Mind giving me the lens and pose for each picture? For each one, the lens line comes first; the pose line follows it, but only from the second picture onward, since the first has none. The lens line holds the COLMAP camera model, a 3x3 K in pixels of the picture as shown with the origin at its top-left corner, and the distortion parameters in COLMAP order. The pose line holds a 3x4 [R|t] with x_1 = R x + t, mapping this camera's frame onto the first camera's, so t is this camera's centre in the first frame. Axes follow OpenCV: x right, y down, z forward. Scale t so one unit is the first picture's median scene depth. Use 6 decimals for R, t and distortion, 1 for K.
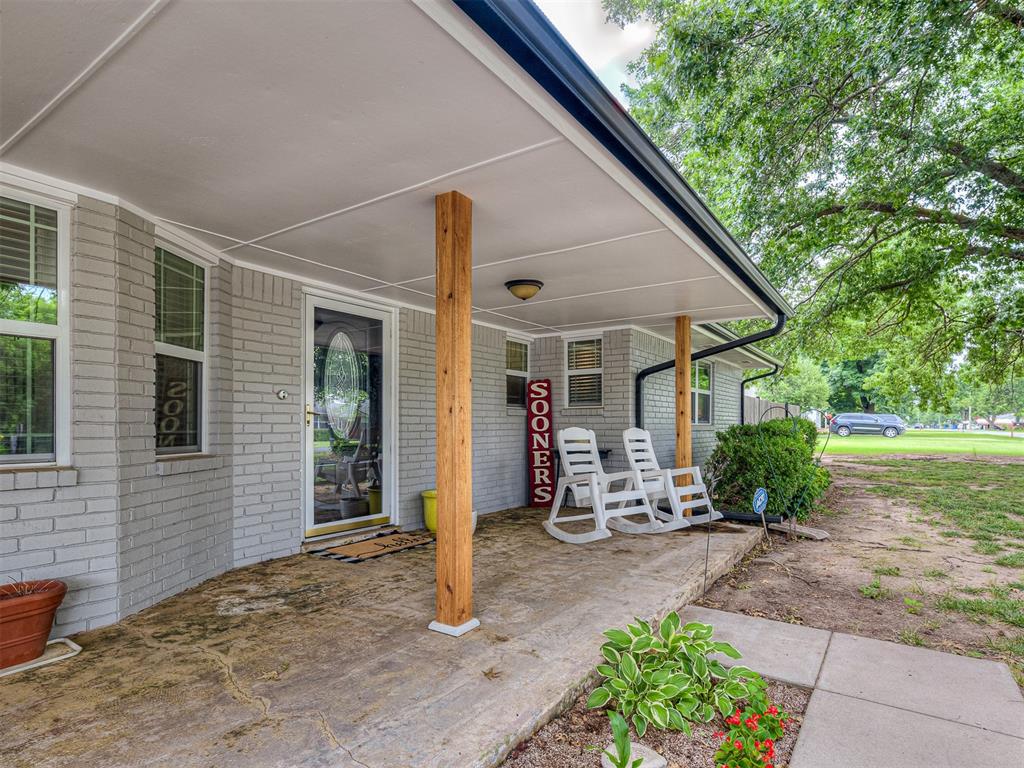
lens RADIAL K [[524.5, 0, 519.2], [0, 524.5, 424.3], [0, 0, 1]] dist [0.001523, 0.000113]
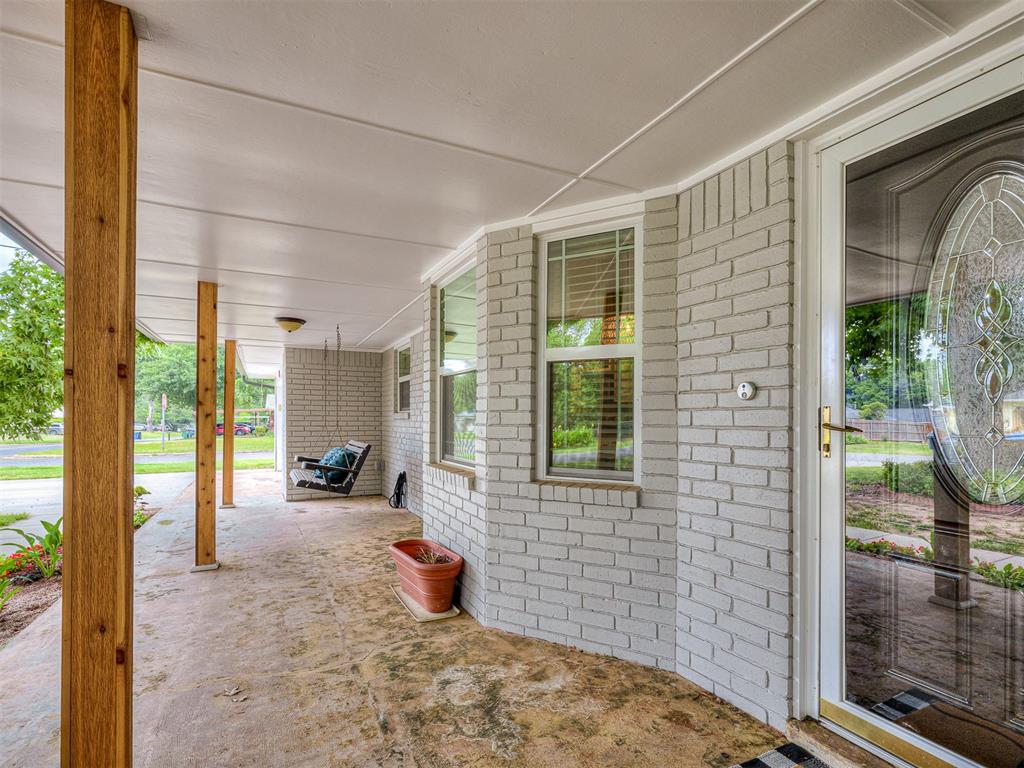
lens RADIAL K [[524.5, 0, 519.2], [0, 524.5, 424.3], [0, 0, 1]] dist [0.001523, 0.000113]
pose [[-0.462243, 0.013004, -0.886658, 0.118465], [0.001076, 0.999900, 0.014104, -0.040553], [0.886753, 0.005565, -0.462211, 1.339755]]
